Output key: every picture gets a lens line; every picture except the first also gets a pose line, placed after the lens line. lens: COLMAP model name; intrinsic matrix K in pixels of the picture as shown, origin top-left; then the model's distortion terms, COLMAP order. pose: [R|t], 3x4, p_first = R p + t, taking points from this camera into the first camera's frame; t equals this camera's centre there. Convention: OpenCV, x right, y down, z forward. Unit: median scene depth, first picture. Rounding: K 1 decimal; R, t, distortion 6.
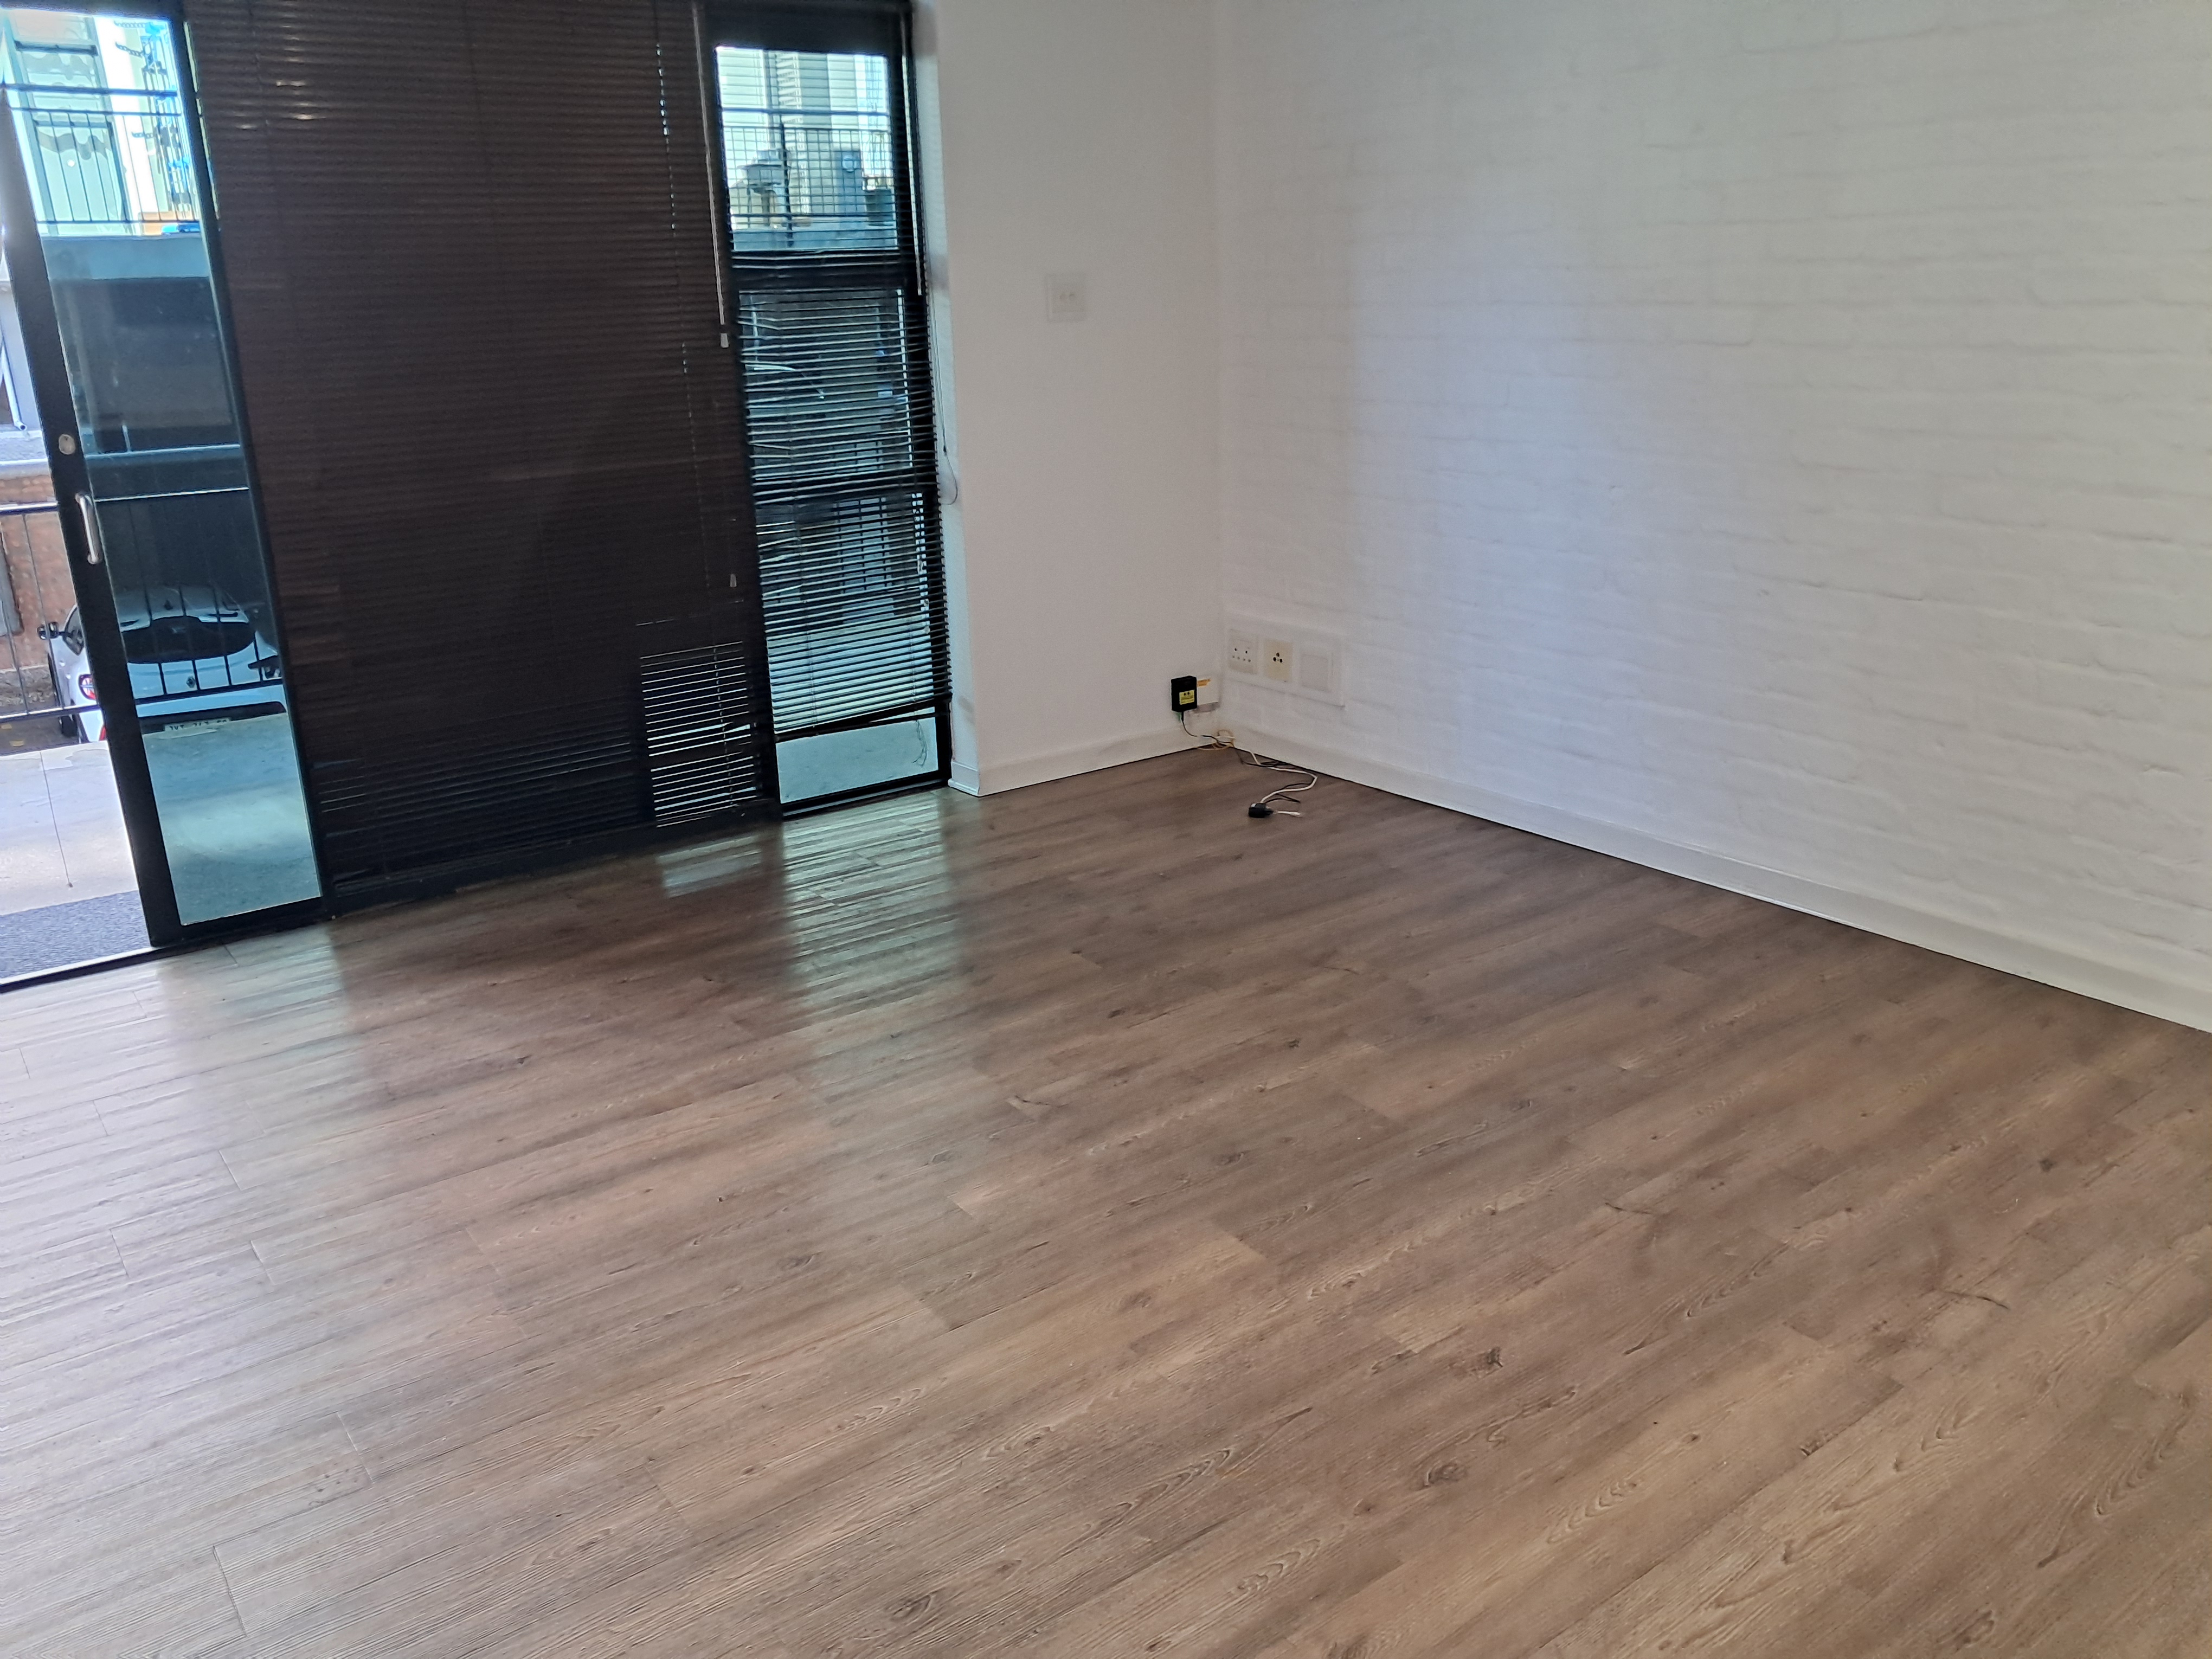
lens RADIAL K [[1711.5, 0, 1098.0], [0, 1711.5, 837.4], [0, 0, 1]] dist [-0.002465, -0.007702]
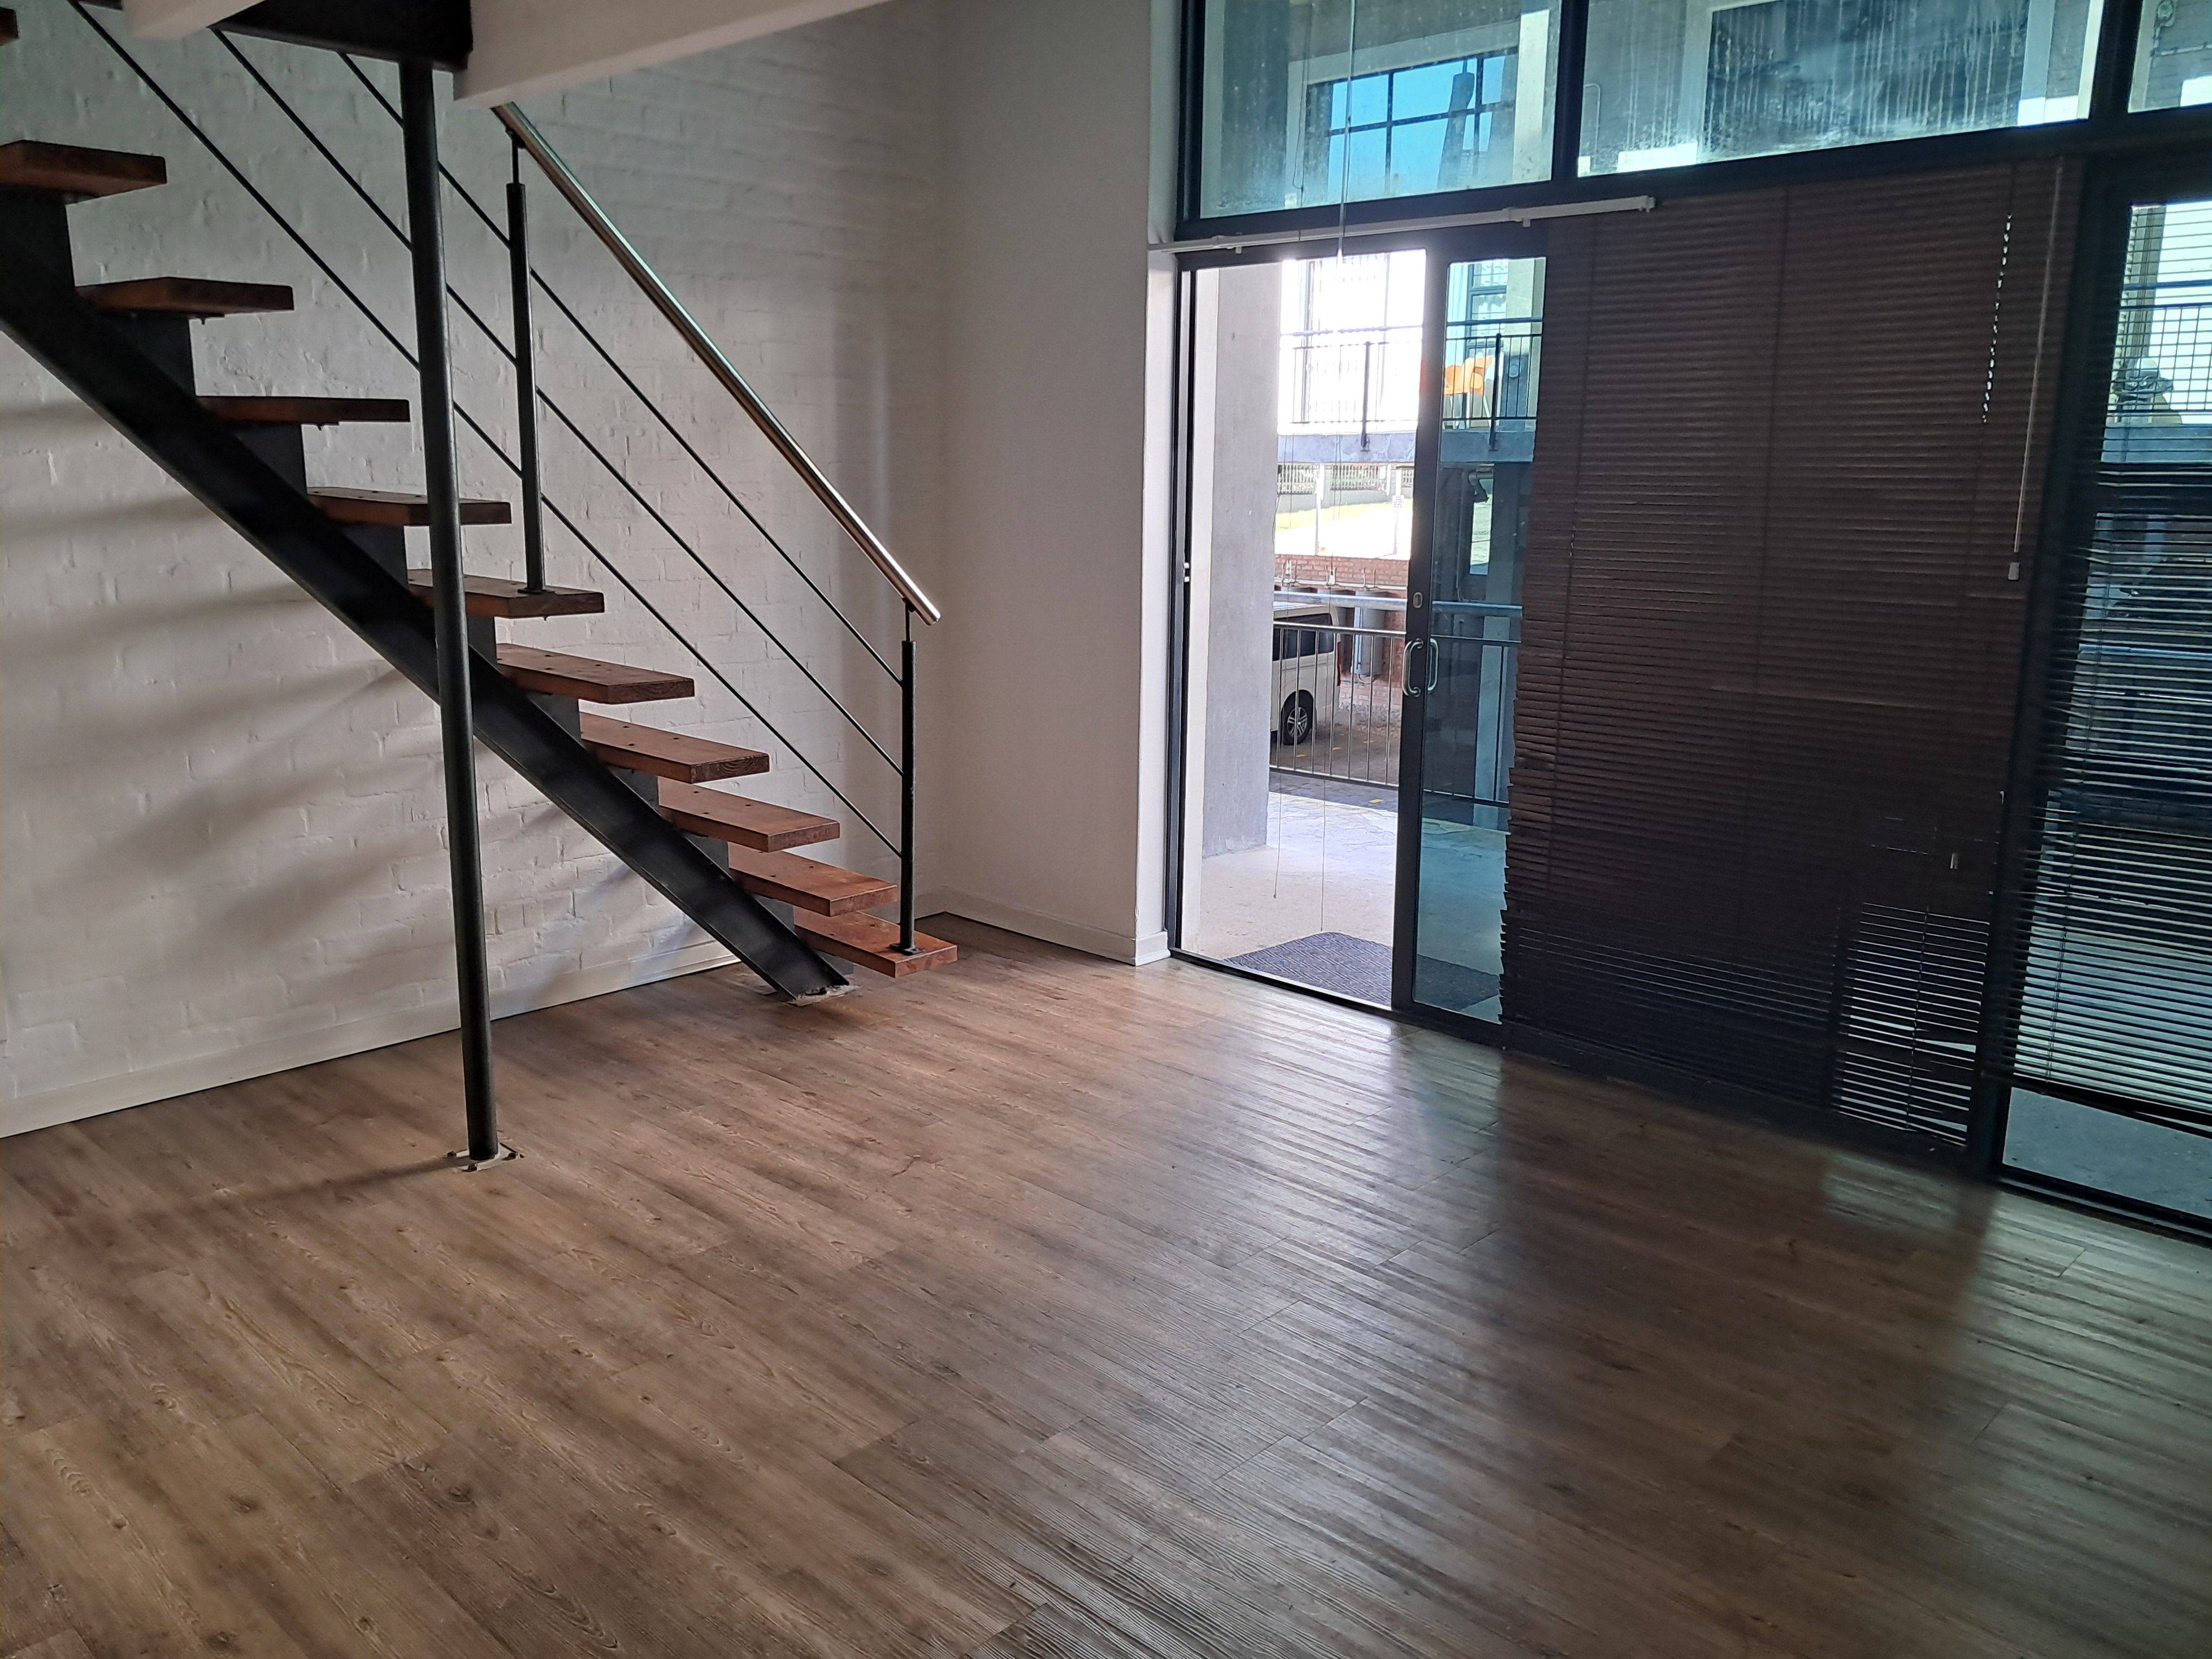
lens RADIAL K [[1711.5, 0, 1099.0], [0, 1711.5, 818.1], [0, 0, 1]] dist [-0.002465, -0.007702]
pose [[0.155552, 0.222535, -0.962435, 0.486830], [-0.318741, 0.933489, 0.164326, -0.173954], [0.934991, 0.281206, 0.216137, 0.456540]]
